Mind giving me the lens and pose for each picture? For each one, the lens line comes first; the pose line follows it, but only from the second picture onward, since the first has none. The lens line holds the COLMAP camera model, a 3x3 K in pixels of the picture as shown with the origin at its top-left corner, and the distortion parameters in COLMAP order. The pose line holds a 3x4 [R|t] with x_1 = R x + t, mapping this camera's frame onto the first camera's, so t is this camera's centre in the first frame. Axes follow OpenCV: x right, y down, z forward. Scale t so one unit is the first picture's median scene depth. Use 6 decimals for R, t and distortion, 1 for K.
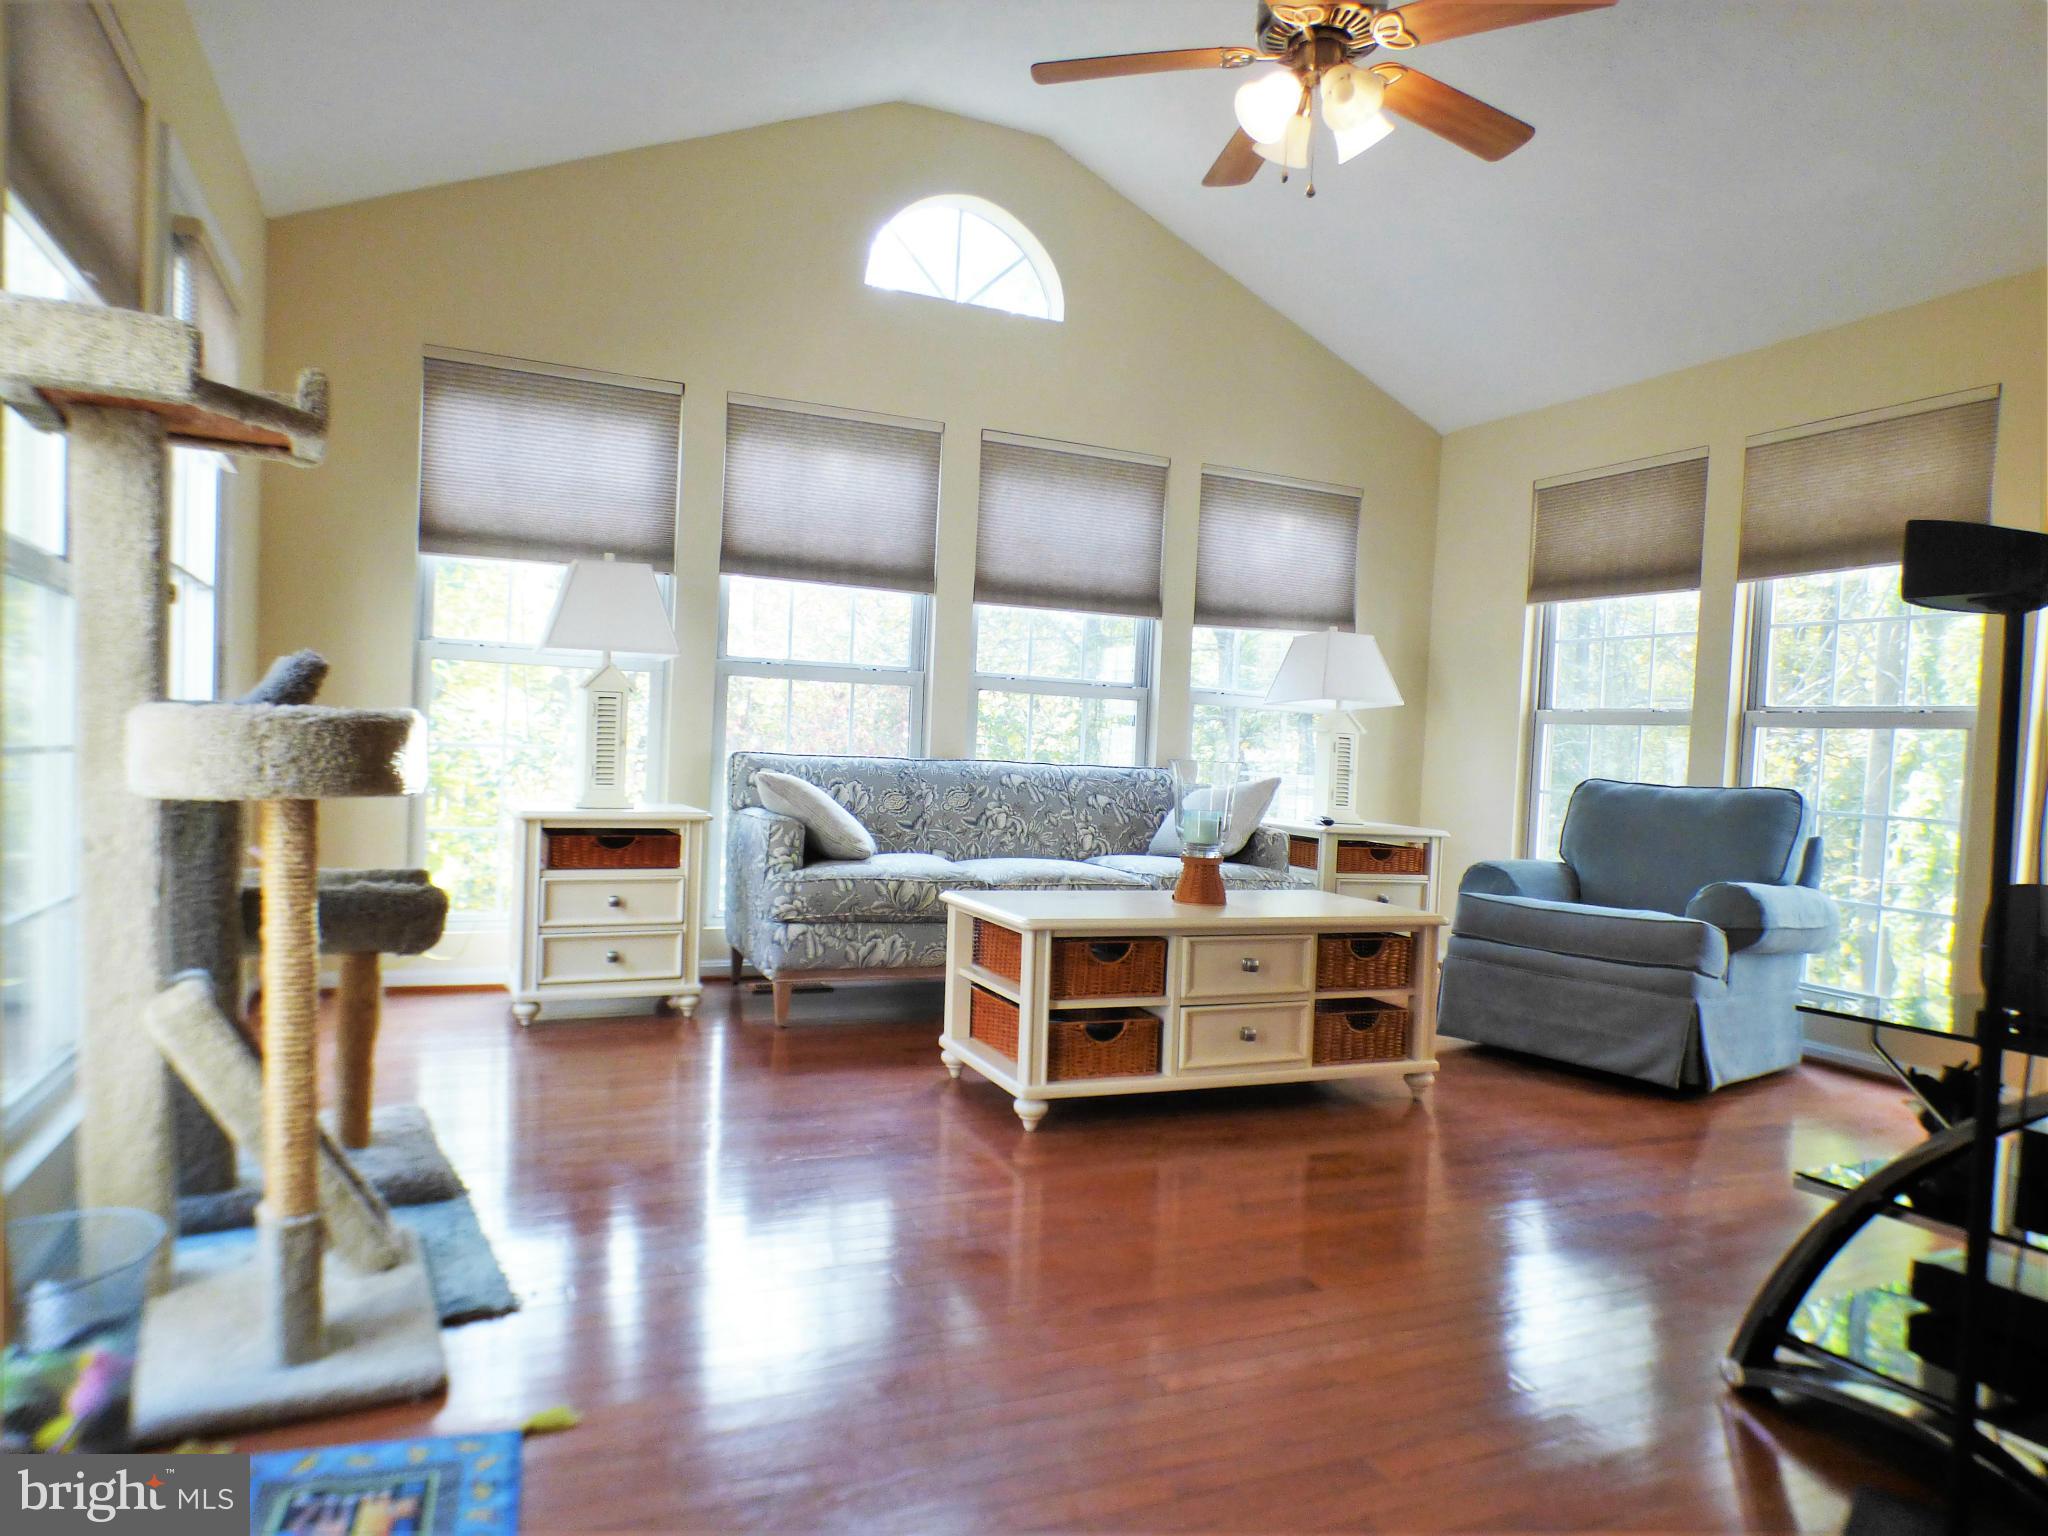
lens RADIAL K [[1202.1, 0, 1024.0], [0, 1202.1, 768.0], [0, 0, 1]] dist [0.002253, 0.002690]
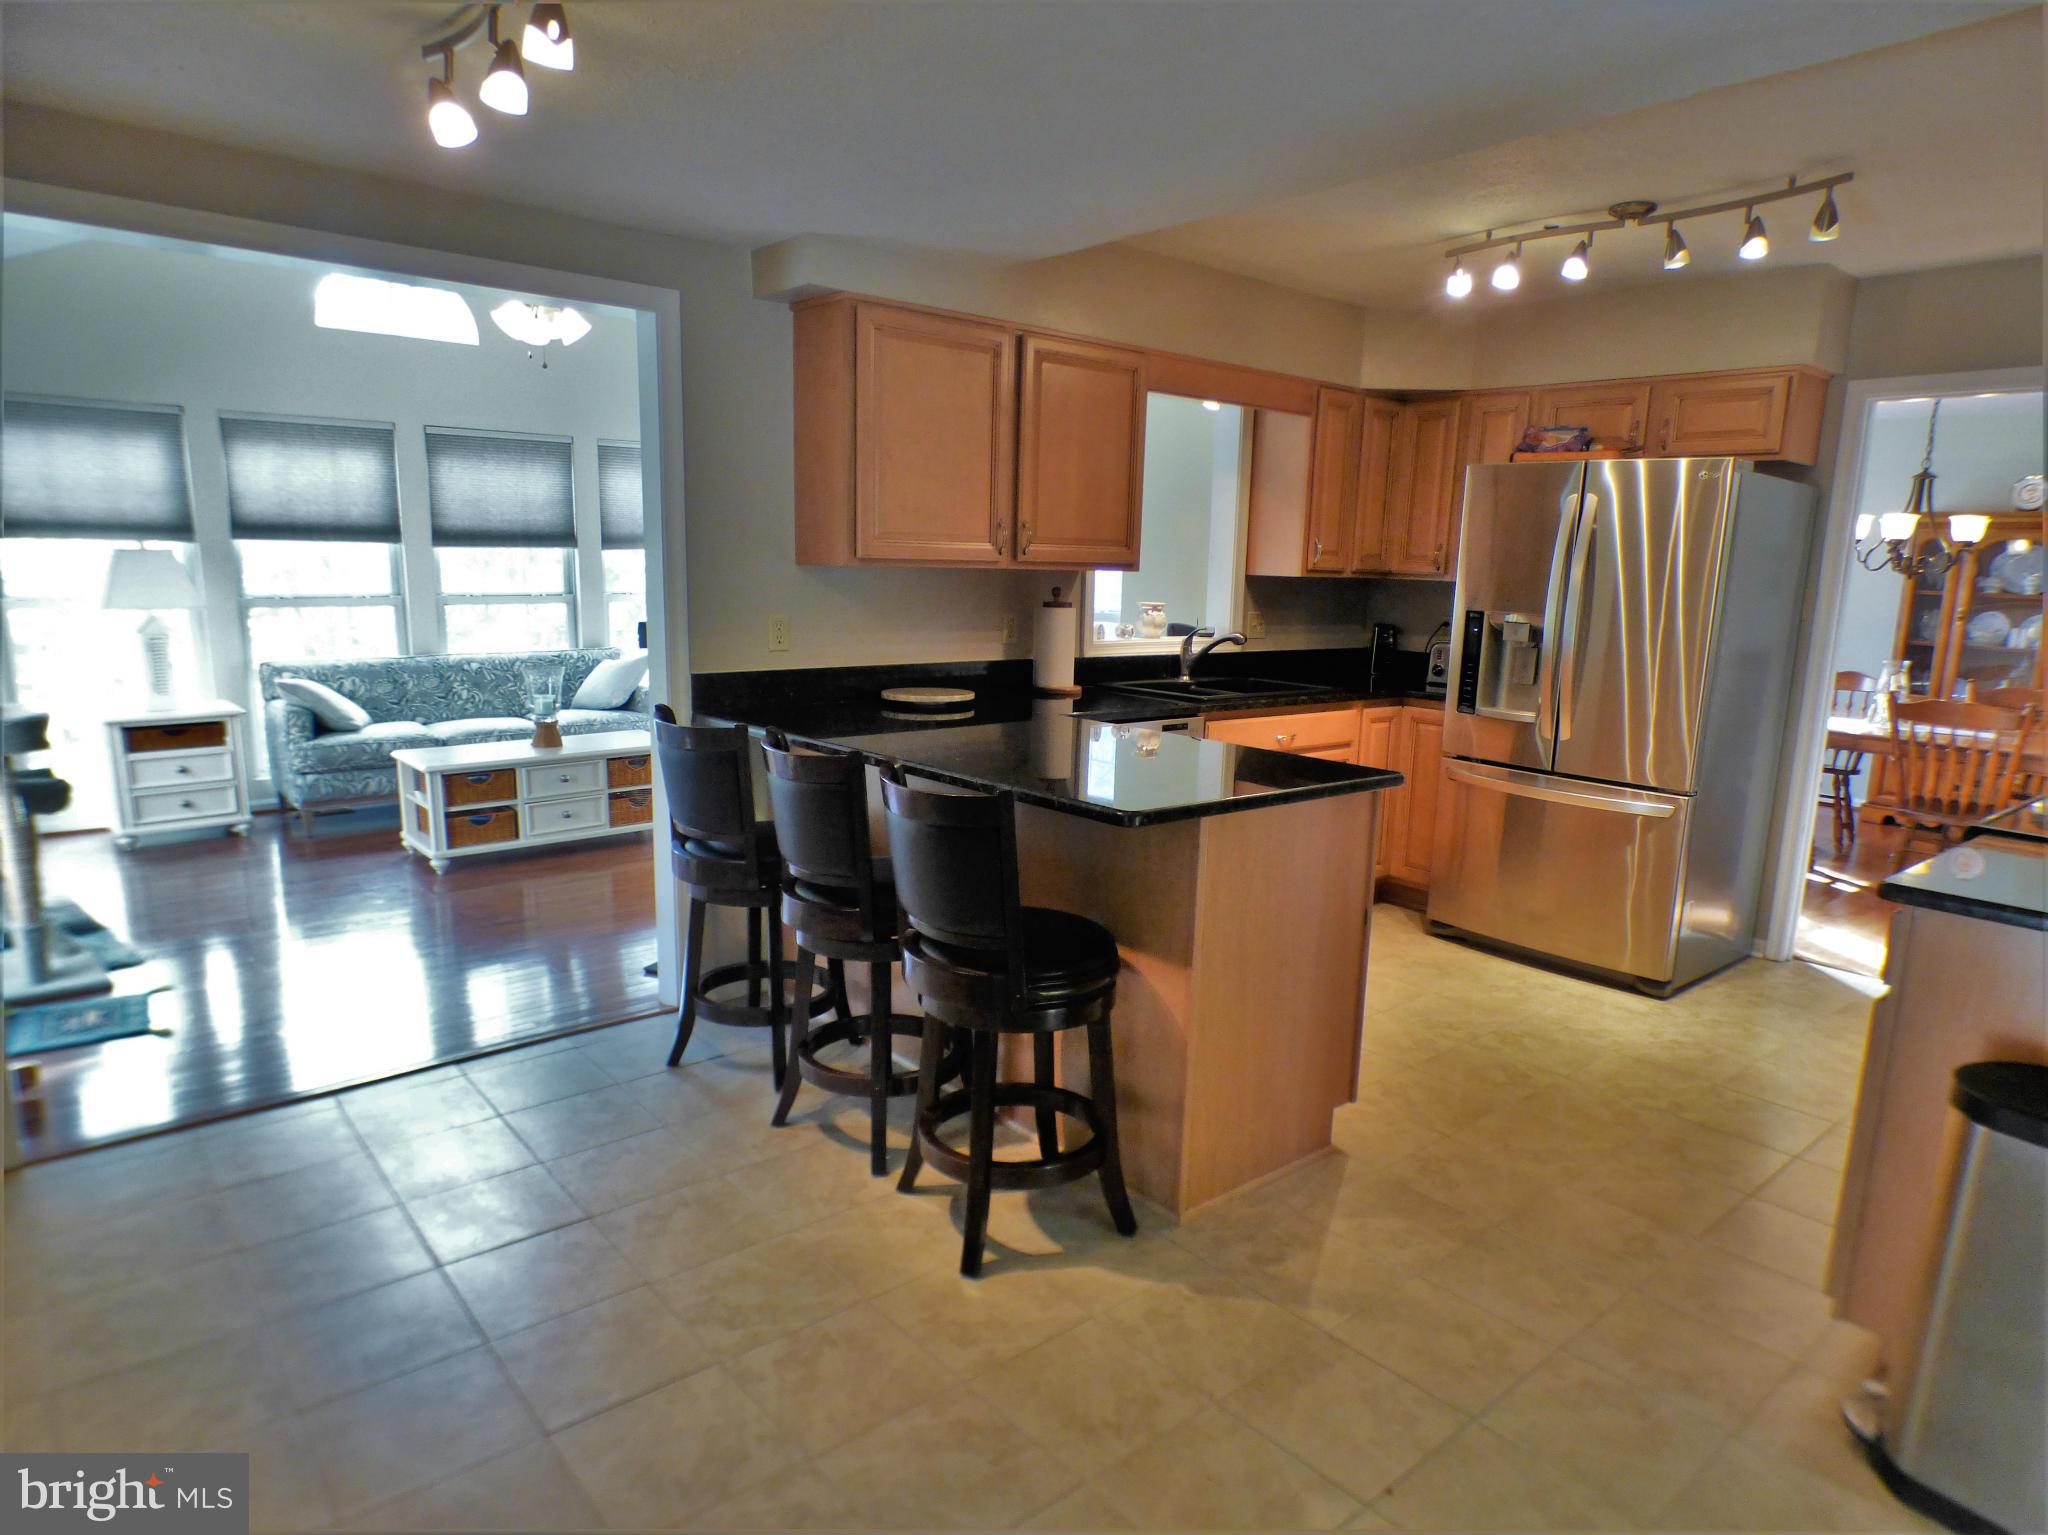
lens RADIAL K [[1202.1, 0, 1024.0], [0, 1202.1, 767.5], [0, 0, 1]] dist [0.002253, 0.002690]
pose [[0.964224, -0.082150, 0.252039, 0.324750], [0.037795, 0.983660, 0.176025, -0.127207], [-0.262381, -0.160202, 0.951573, -0.785827]]
